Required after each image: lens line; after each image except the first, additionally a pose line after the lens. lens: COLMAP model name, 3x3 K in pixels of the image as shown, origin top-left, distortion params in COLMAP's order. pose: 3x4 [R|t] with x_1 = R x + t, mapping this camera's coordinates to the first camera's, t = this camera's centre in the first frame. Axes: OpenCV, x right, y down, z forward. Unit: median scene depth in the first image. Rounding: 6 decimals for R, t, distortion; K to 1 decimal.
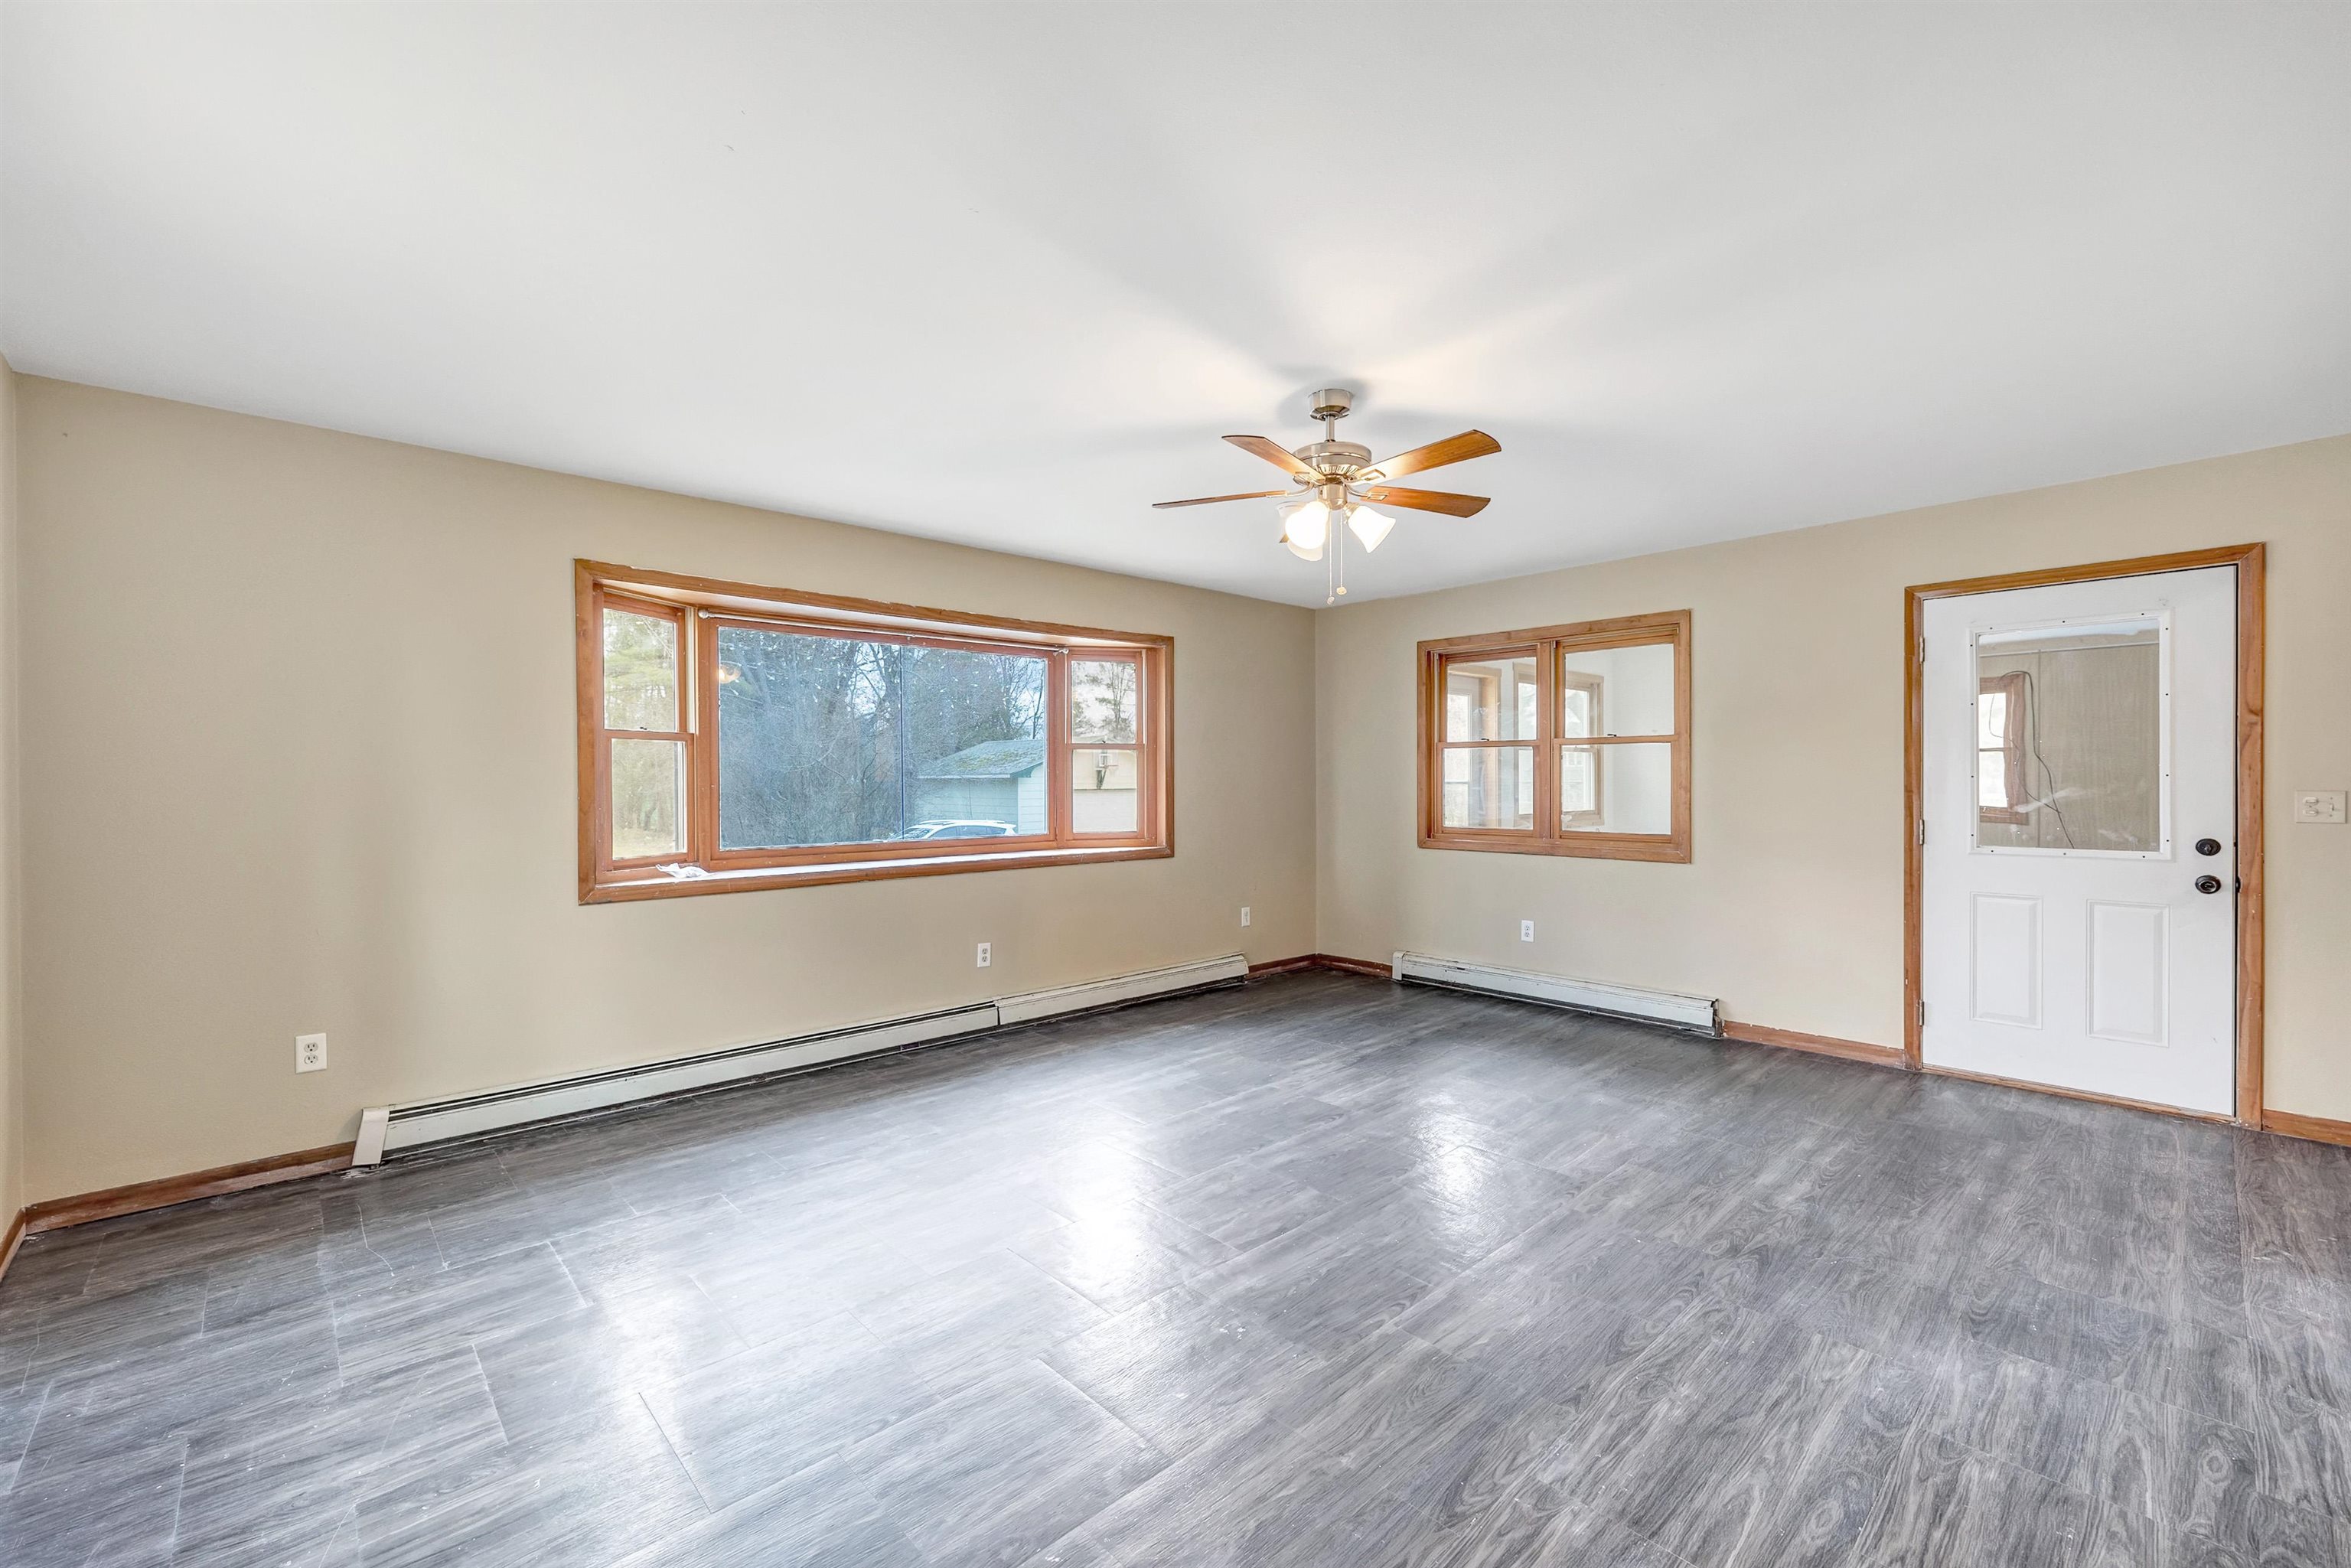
lens RADIAL K [[962.6, 0, 1165.8], [0, 962.6, 775.1], [0, 0, 1]] dist [-0.001702, -0.000382]
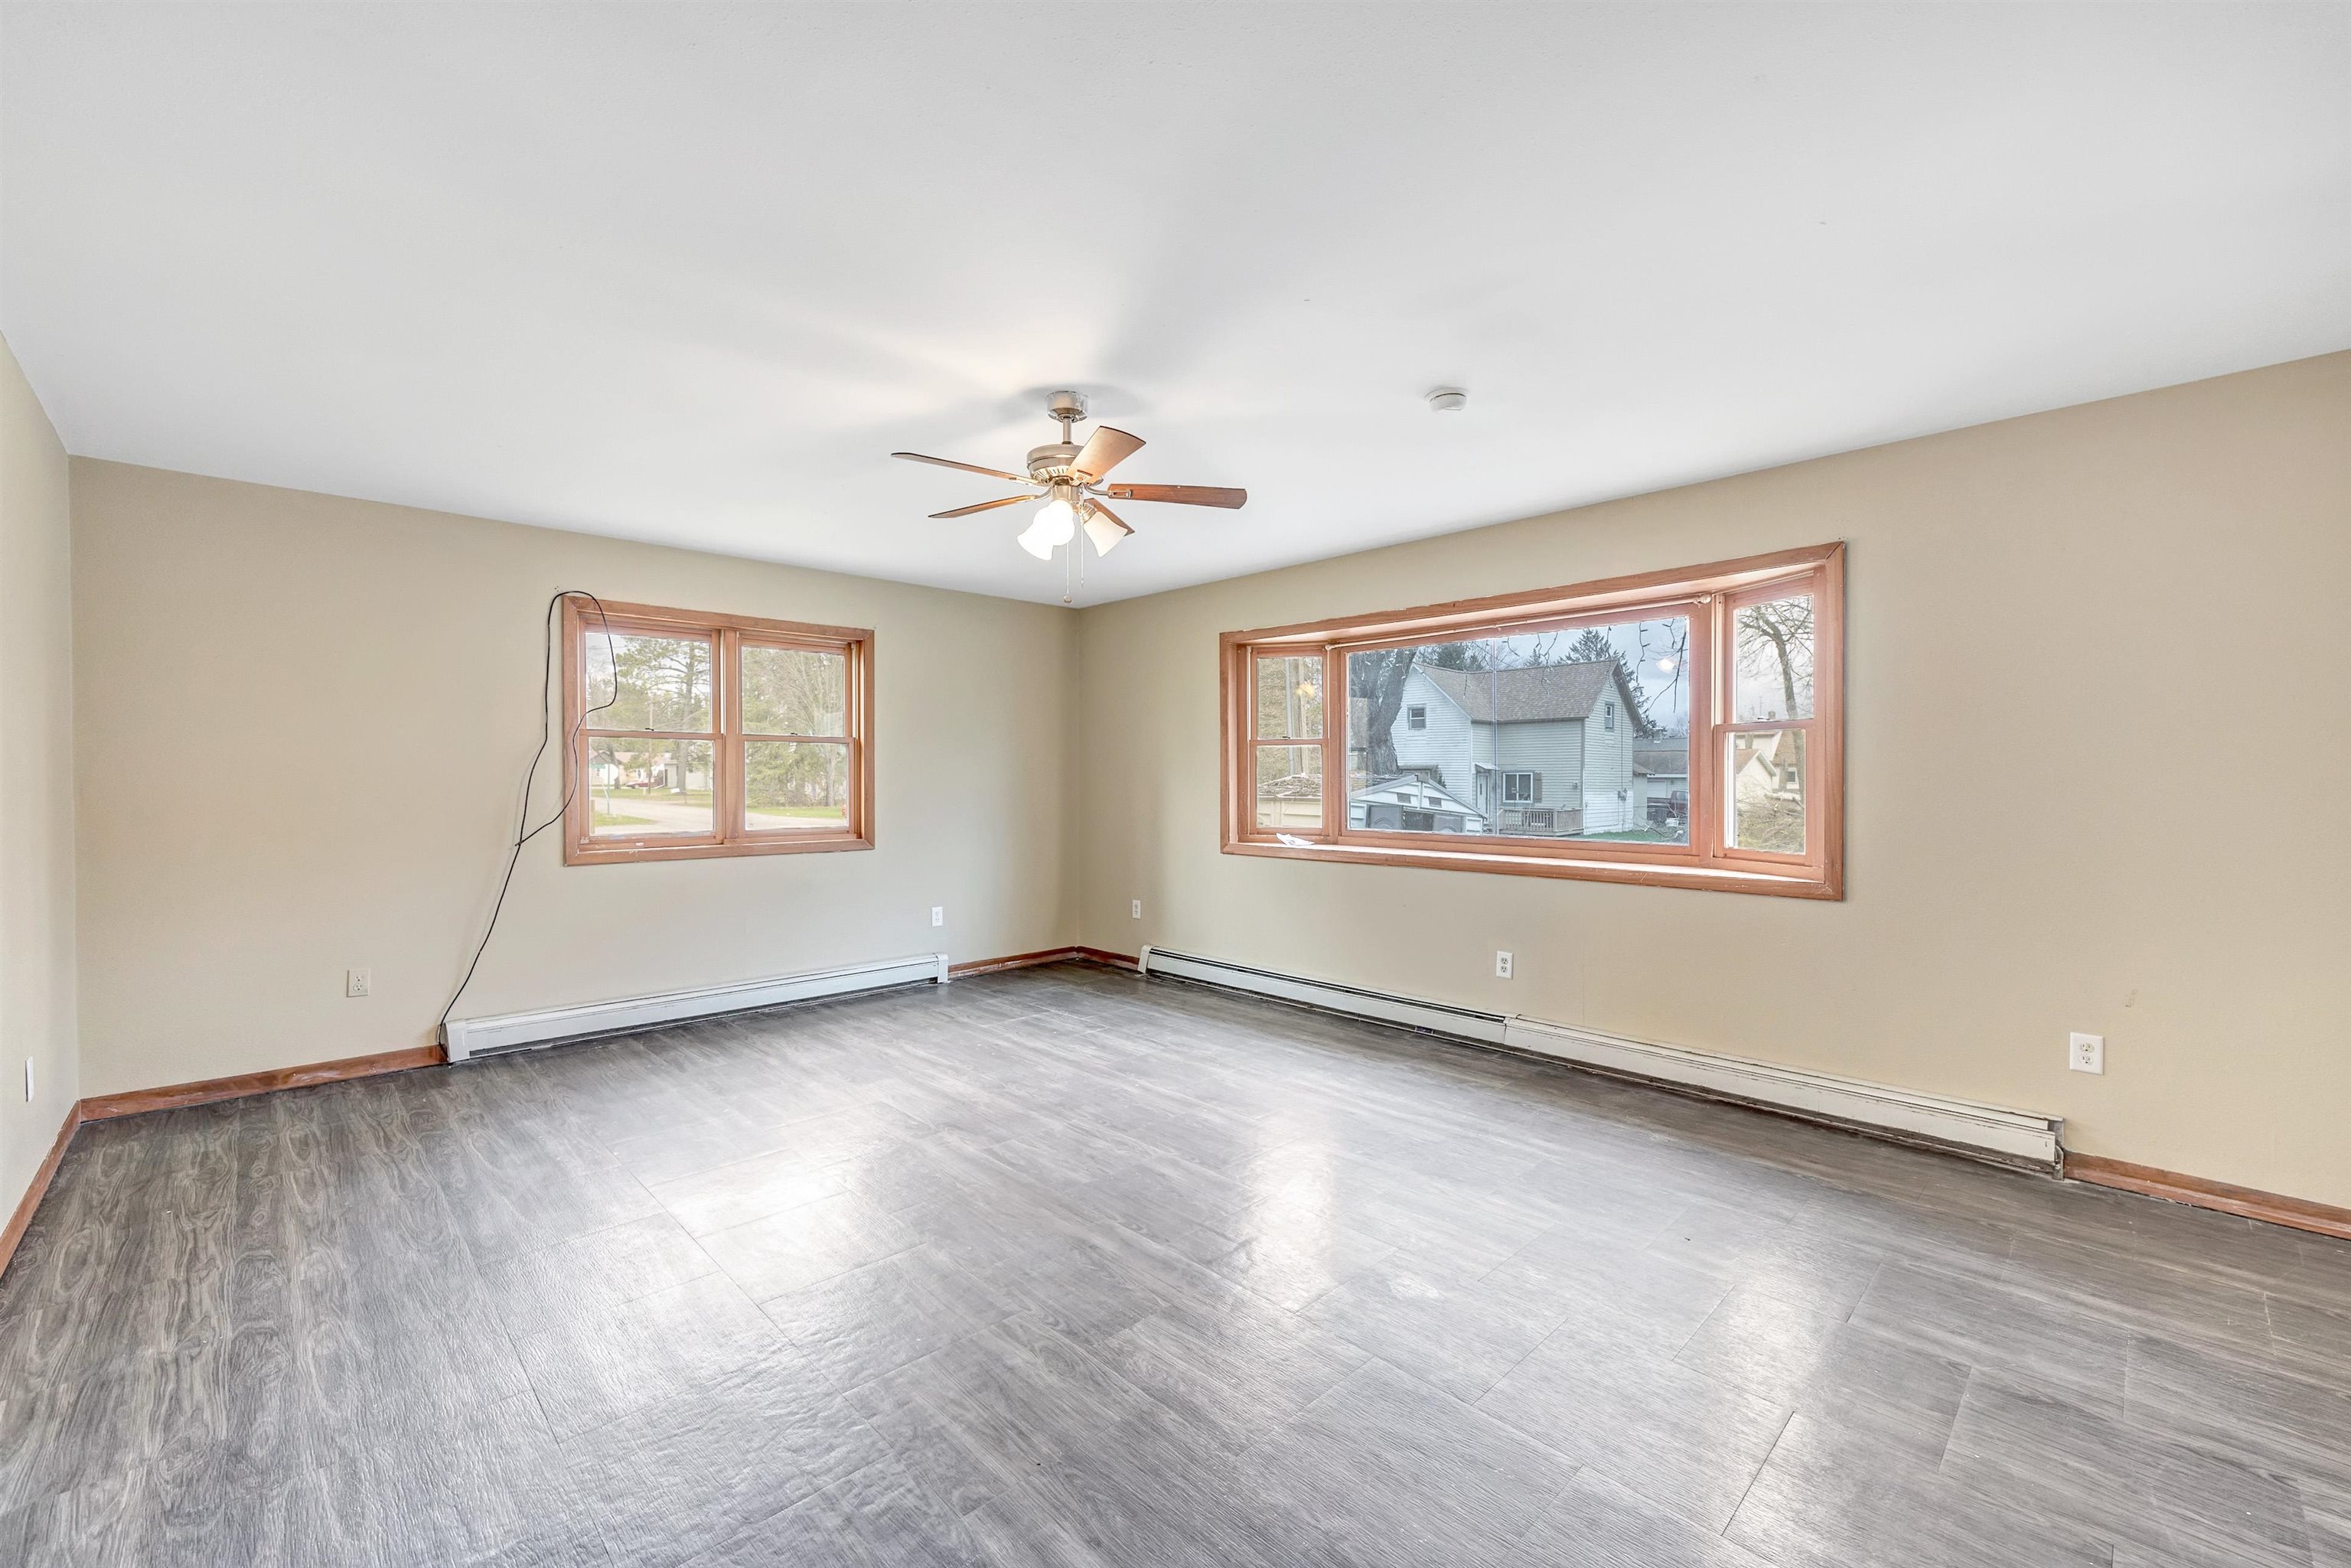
lens RADIAL K [[962.6, 0, 1166.3], [0, 962.6, 791.2], [0, 0, 1]] dist [-0.001702, -0.000382]
pose [[0.016652, 0.020141, -0.999658, 0.805059], [0.004786, 0.999784, 0.020223, 0.000850], [0.999850, -0.005121, 0.016552, 0.740382]]
